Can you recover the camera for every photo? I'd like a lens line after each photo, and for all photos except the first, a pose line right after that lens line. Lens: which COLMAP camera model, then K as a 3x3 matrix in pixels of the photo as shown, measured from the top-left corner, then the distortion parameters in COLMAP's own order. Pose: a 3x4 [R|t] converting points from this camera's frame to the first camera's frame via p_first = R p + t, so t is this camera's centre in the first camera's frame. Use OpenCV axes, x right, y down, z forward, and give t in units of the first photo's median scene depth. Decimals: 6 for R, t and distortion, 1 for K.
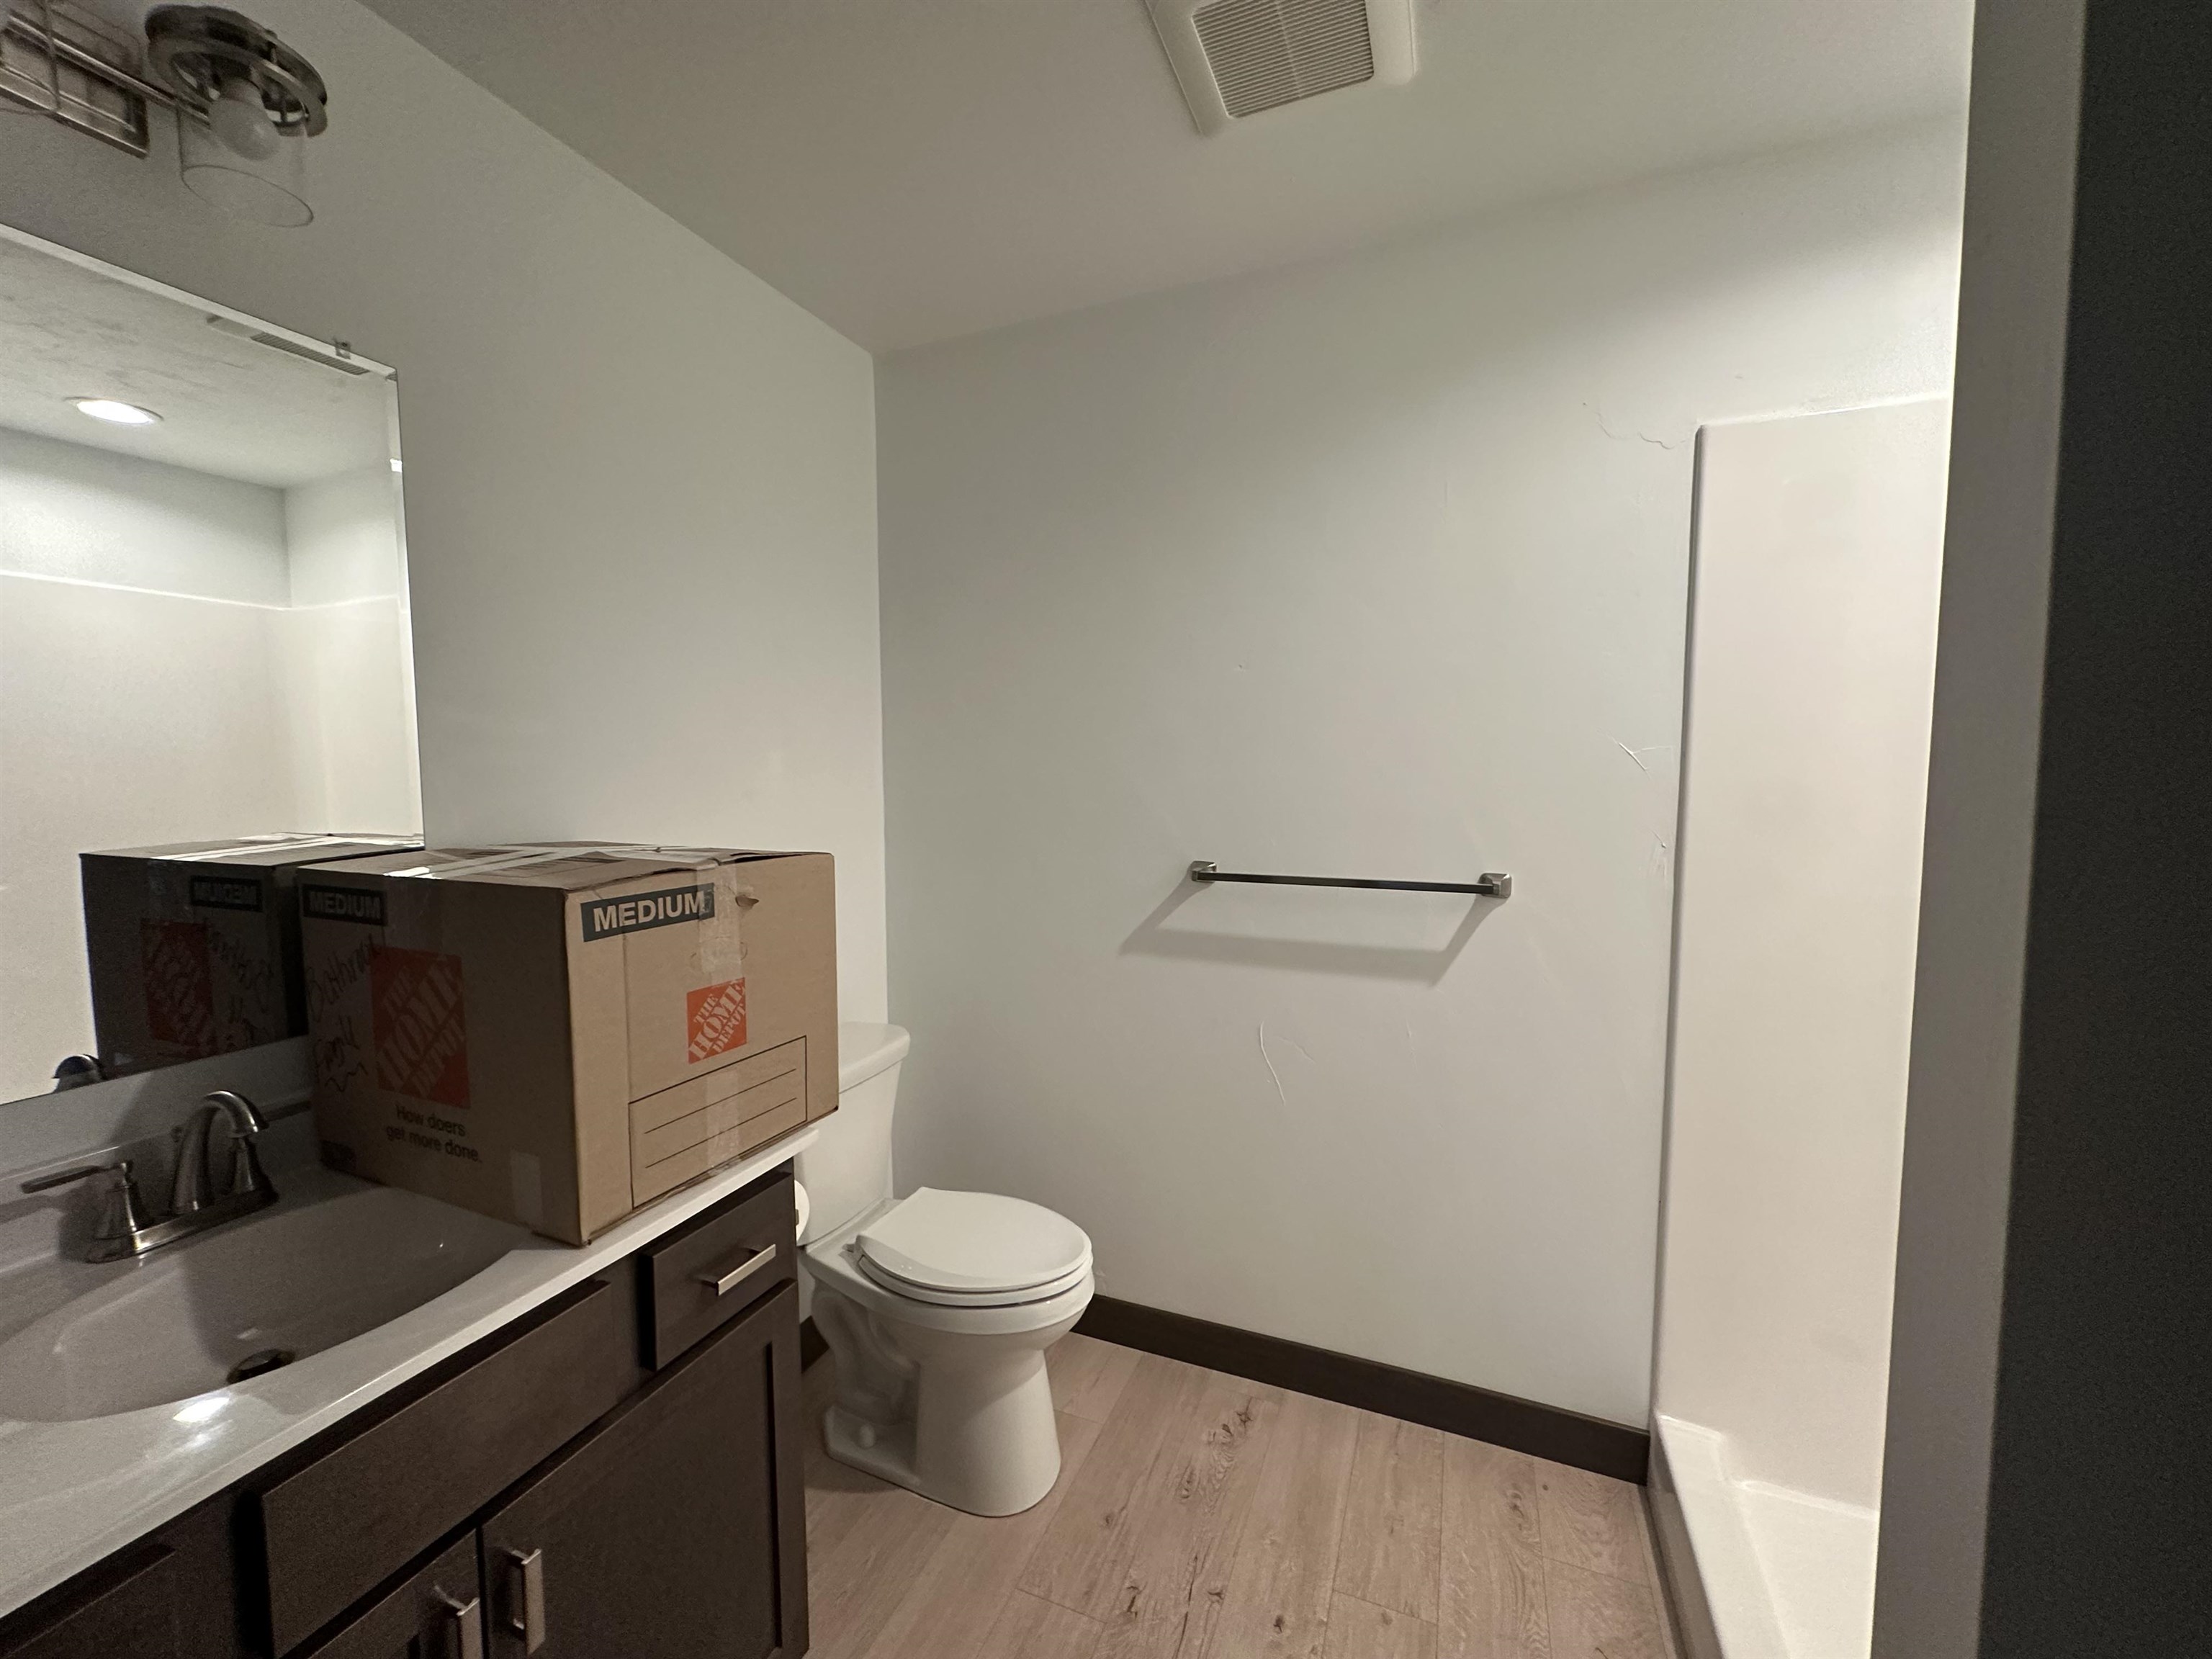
lens RADIAL K [[878.5, 0, 1106.4], [0, 878.5, 828.5], [0, 0, 1]] dist [0.000039, -0.000232]
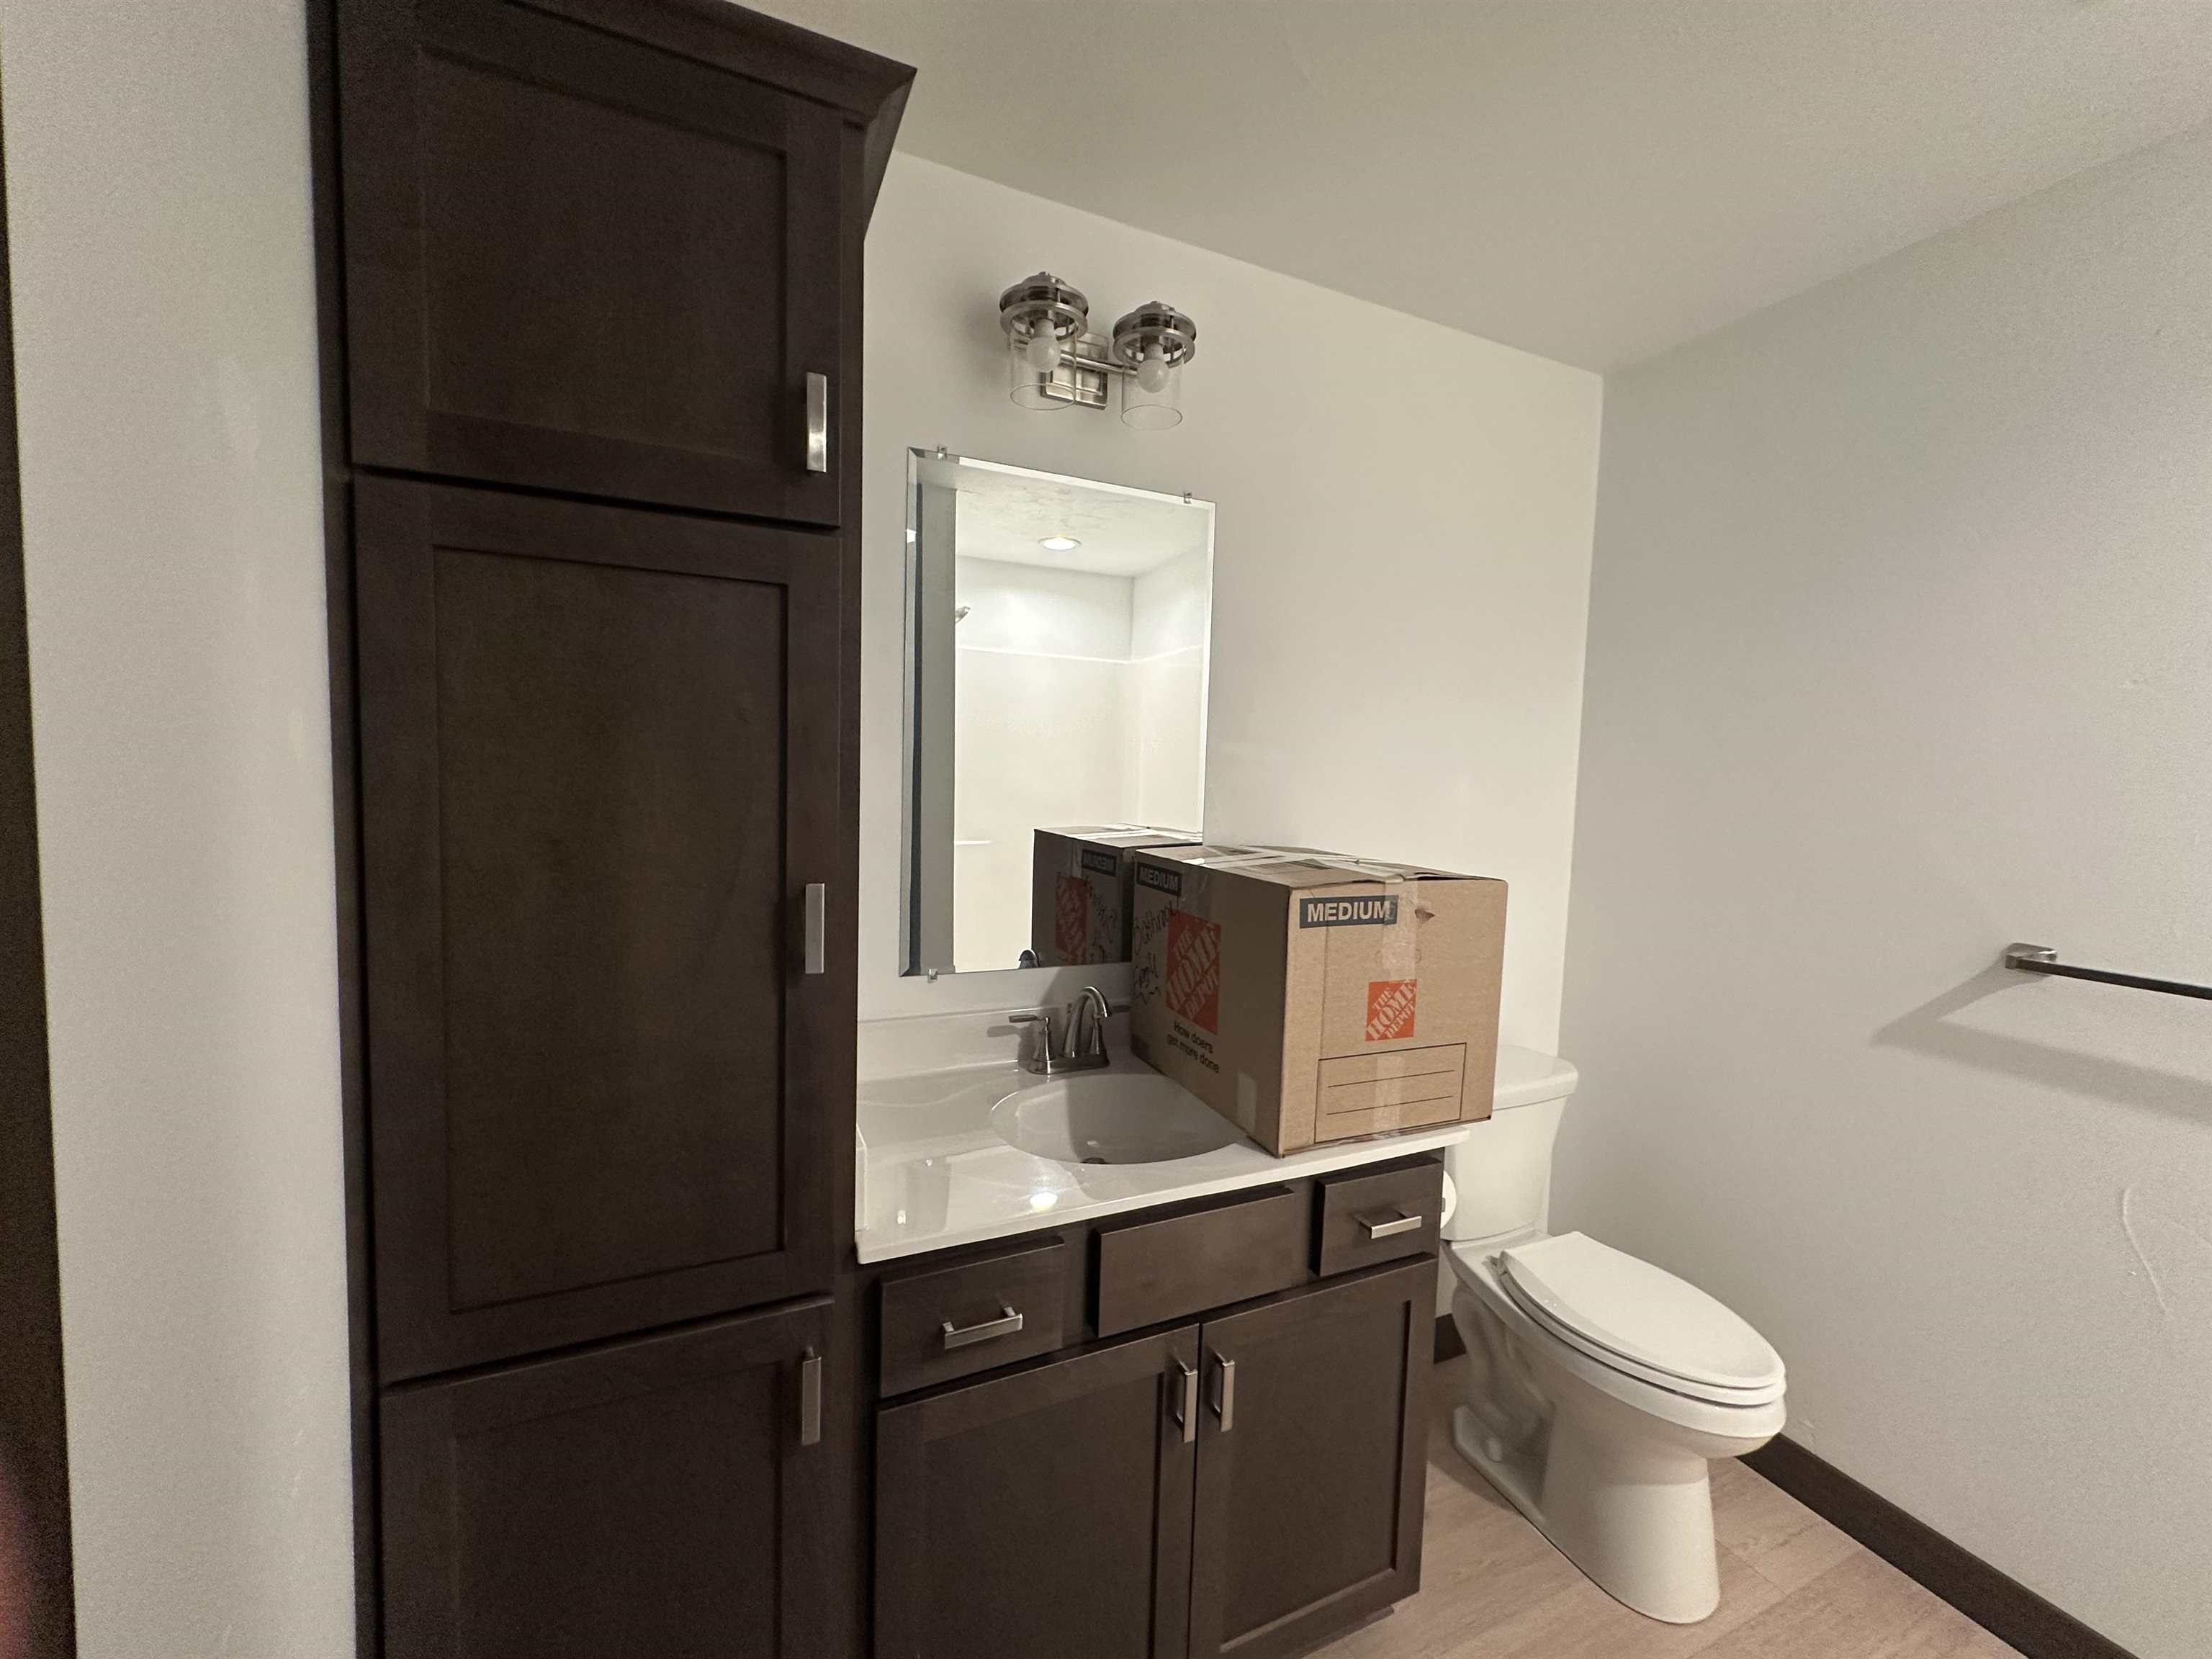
lens RADIAL K [[878.5, 0, 1106.4], [0, 878.5, 828.5], [0, 0, 1]] dist [0.000039, -0.000232]
pose [[0.729056, 0.073887, -0.680454, 0.068099], [-0.083166, 0.996353, 0.019082, -0.018223], [0.679382, 0.042679, 0.732542, -0.145382]]
